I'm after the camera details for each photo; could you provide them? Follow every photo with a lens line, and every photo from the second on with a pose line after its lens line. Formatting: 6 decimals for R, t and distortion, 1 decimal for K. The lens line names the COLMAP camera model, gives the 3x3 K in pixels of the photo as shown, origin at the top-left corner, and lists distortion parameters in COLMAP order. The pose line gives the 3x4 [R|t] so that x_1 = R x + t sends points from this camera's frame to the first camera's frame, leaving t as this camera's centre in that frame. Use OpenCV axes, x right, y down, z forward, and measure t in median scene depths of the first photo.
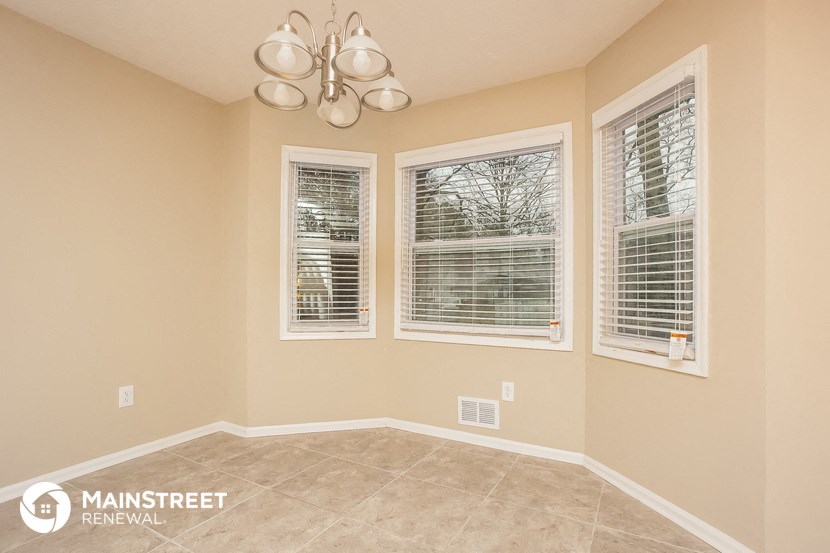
lens RADIAL K [[399.0, 0, 415.0], [0, 399.0, 276.5], [0, 0, 1]] dist [-0.031292, 0.000724]
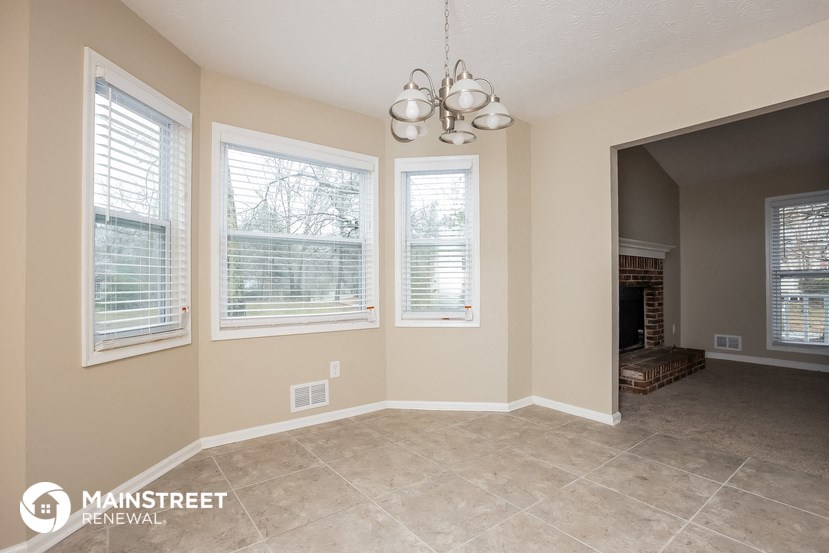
lens RADIAL K [[393.7, 0, 413.3], [0, 393.7, 261.4], [0, 0, 1]] dist [-0.030756, 0.000307]
pose [[0.387292, 0.049025, 0.920653, -0.813418], [-0.034132, 0.998663, -0.038821, 0.009920], [-0.921325, -0.016389, 0.388447, 0.368430]]
